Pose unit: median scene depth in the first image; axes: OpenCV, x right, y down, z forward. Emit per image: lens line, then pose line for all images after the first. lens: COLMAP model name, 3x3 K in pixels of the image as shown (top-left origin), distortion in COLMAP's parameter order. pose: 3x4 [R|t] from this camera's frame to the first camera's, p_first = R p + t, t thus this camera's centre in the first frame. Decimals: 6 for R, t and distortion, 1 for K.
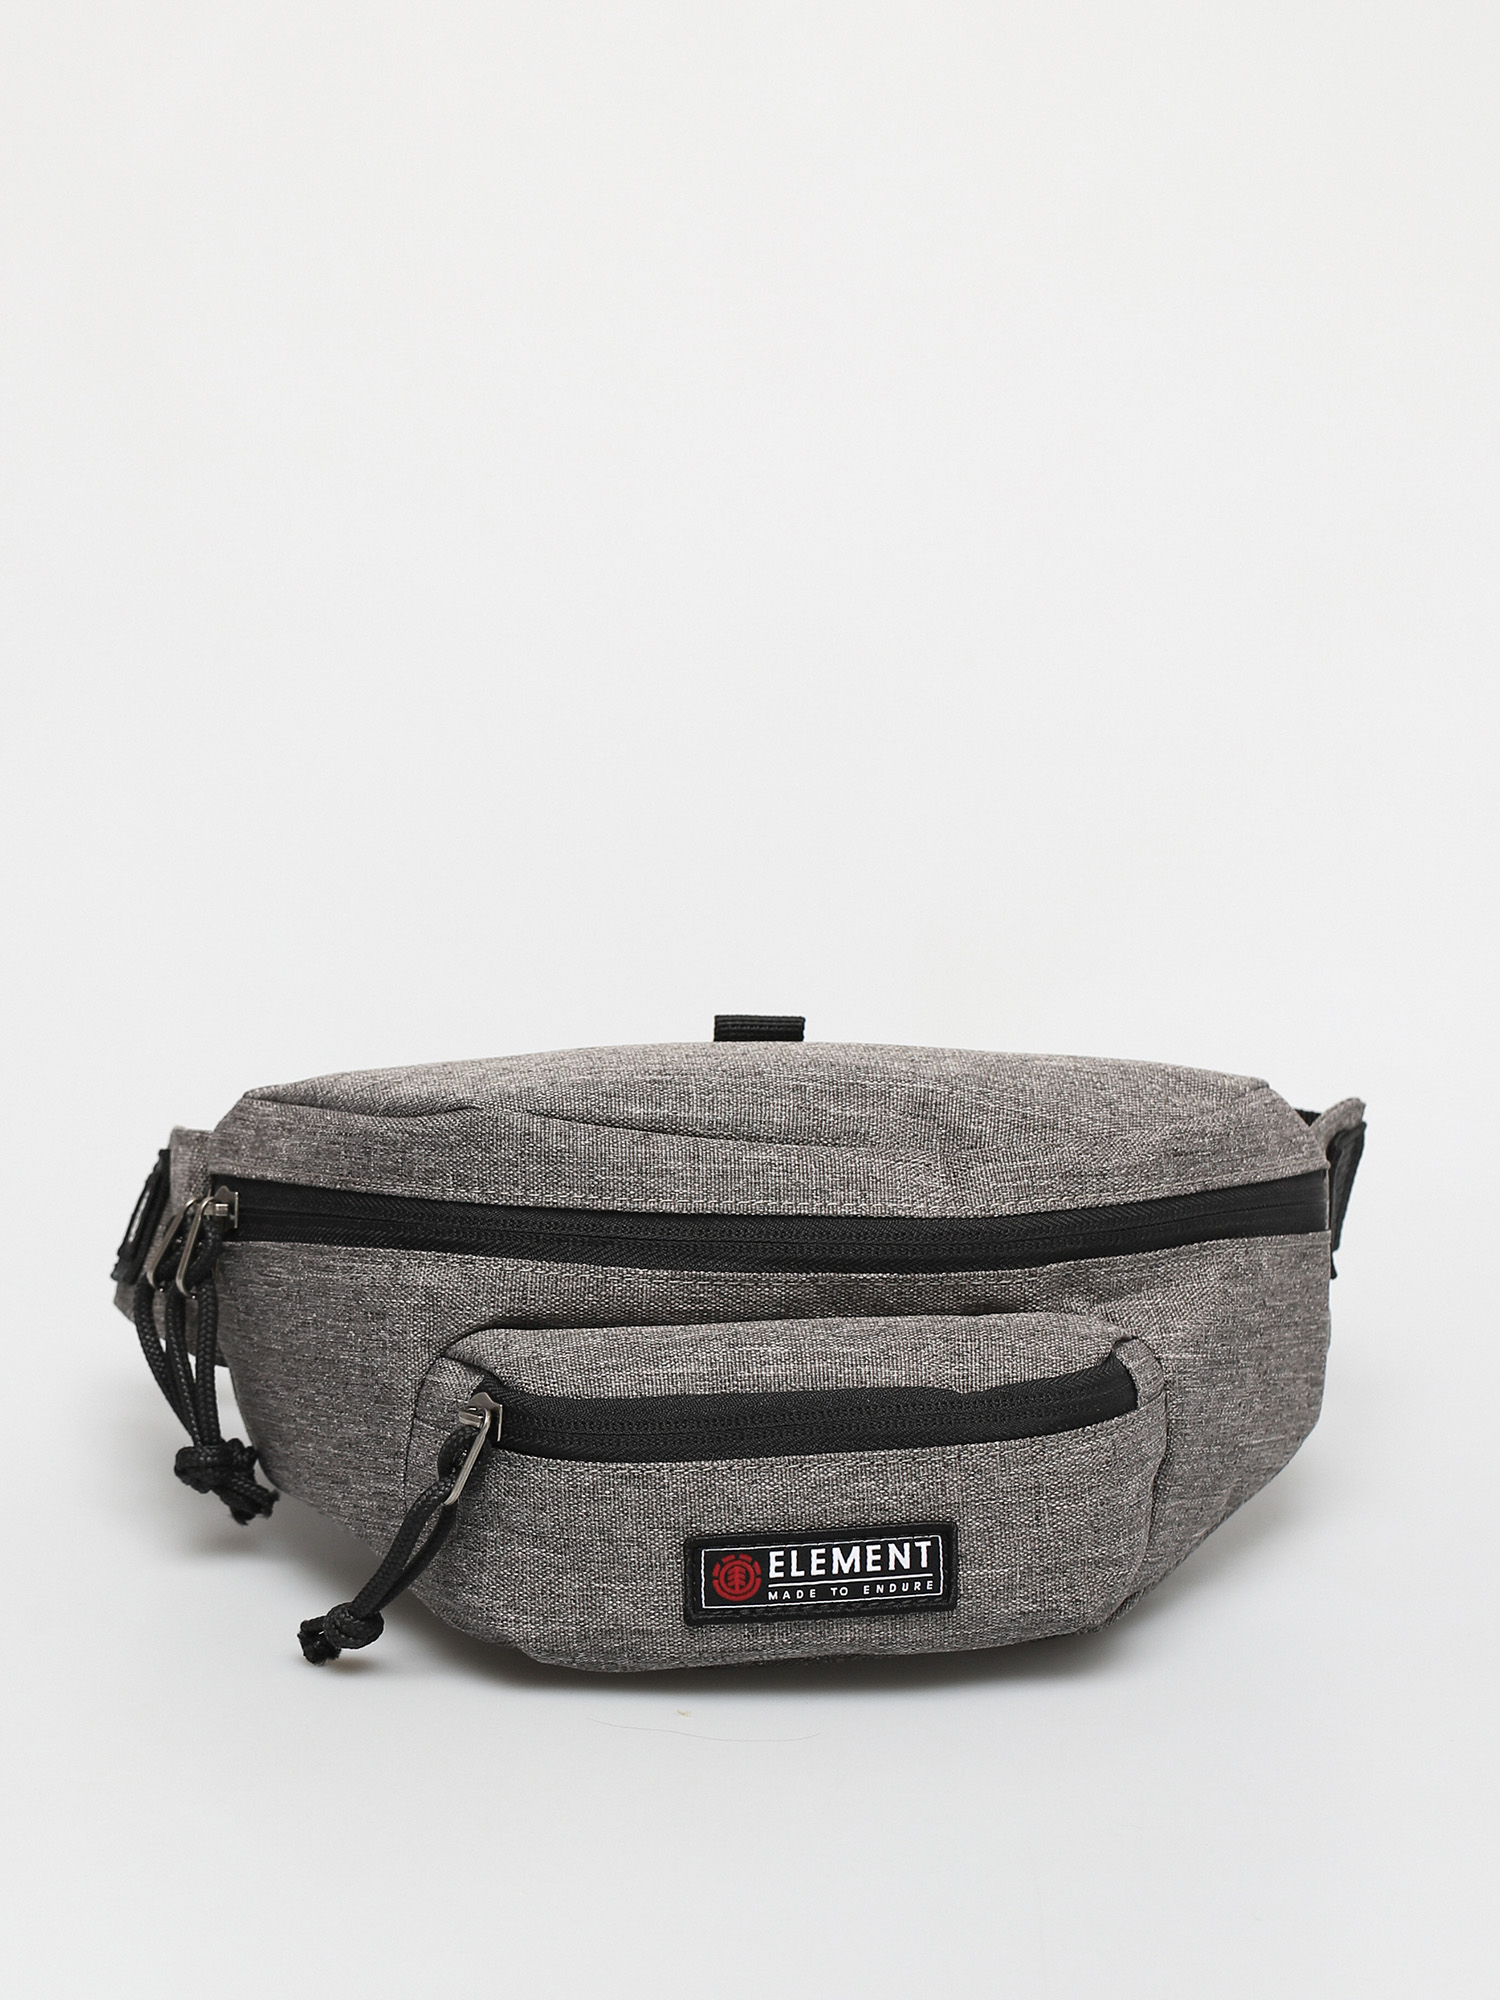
lens RADIAL K [[6299.9, 0, 752.8], [0, 6299.9, 991.6], [0, 0, 1]] dist [0.252659, 0.000000]
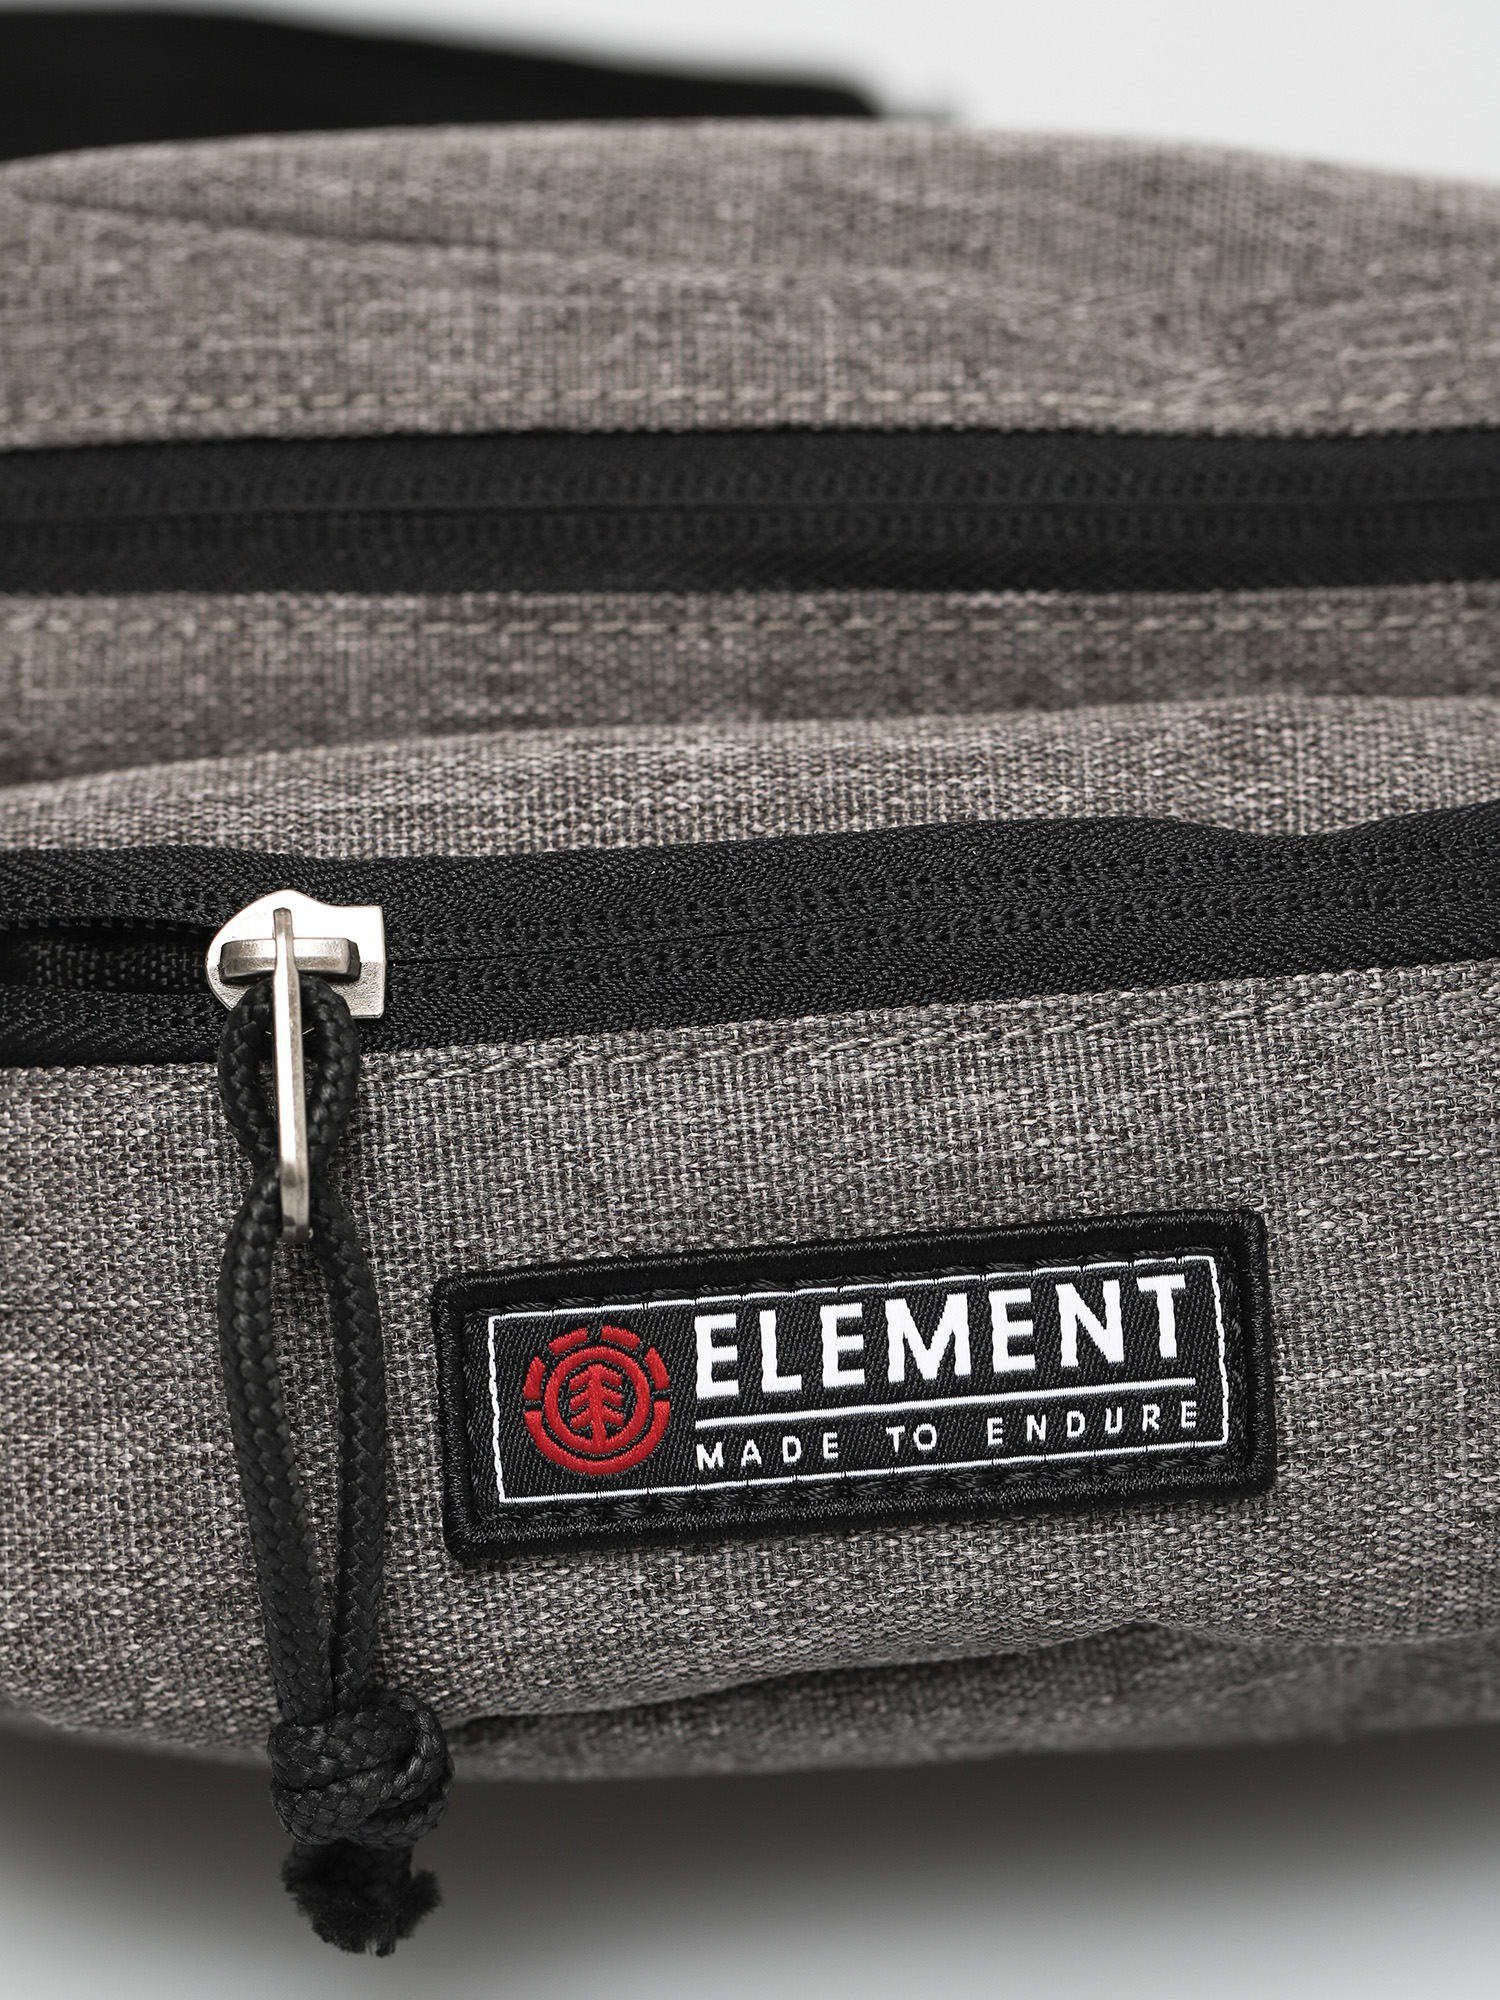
lens RADIAL K [[6299.9, 0, 750.5], [0, 6299.9, 1002.3], [0, 0, 1]] dist [0.252659, 0.000000]
pose [[0.996107, -0.039972, -0.078571, 0.032023], [0.026213, 0.985279, -0.168934, 0.127862], [0.084167, 0.166217, 0.982491, 0.673339]]
